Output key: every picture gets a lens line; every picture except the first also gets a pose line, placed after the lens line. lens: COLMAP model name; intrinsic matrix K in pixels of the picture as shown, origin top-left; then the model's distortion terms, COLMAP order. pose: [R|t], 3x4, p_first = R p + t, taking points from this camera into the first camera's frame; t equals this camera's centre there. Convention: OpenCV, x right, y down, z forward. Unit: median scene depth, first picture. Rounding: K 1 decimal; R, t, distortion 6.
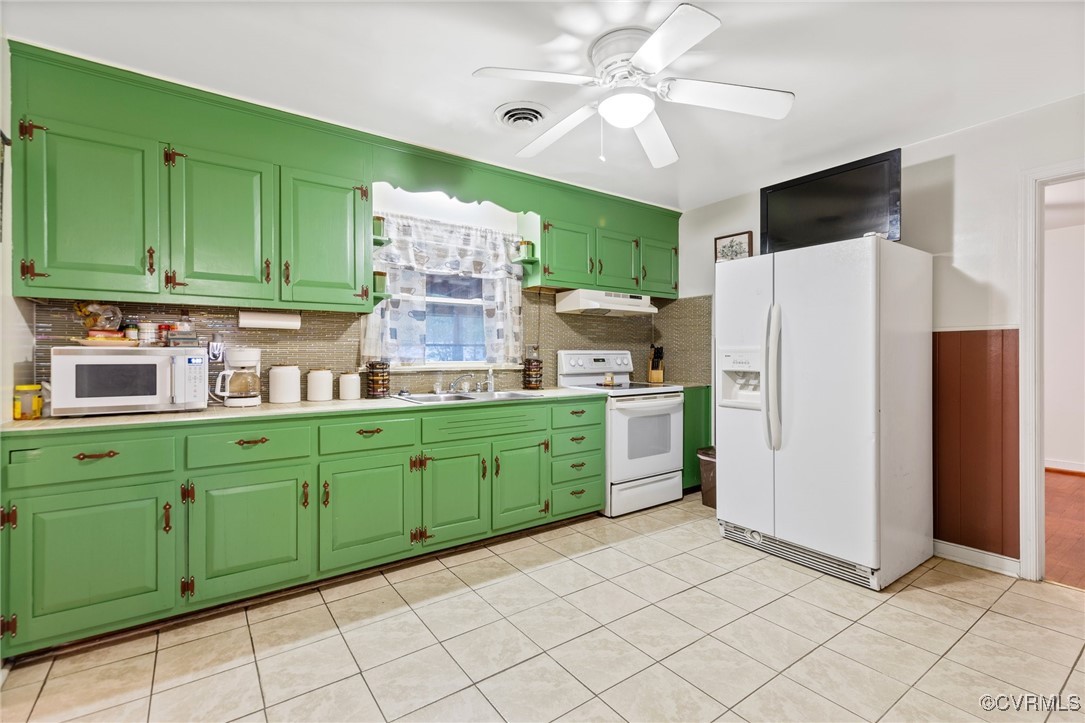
lens RADIAL K [[494.1, 0, 549.2], [0, 494.1, 357.7], [0, 0, 1]] dist [0.001907, 0.000553]
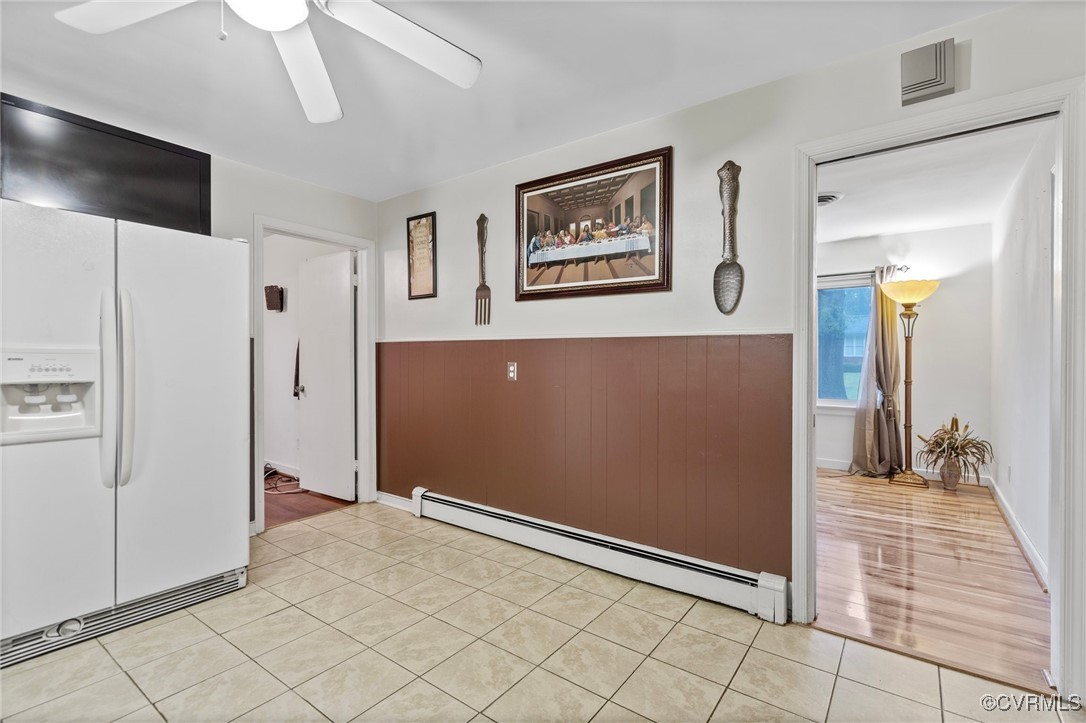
lens RADIAL K [[494.6, 0, 550.4], [0, 494.6, 360.7], [0, 0, 1]] dist [0.001907, 0.000553]
pose [[-0.314813, 0.002617, 0.949150, -0.479694], [0.006721, 0.999977, -0.000528, 0.003146], [-0.949130, 0.006213, -0.314824, 0.656067]]
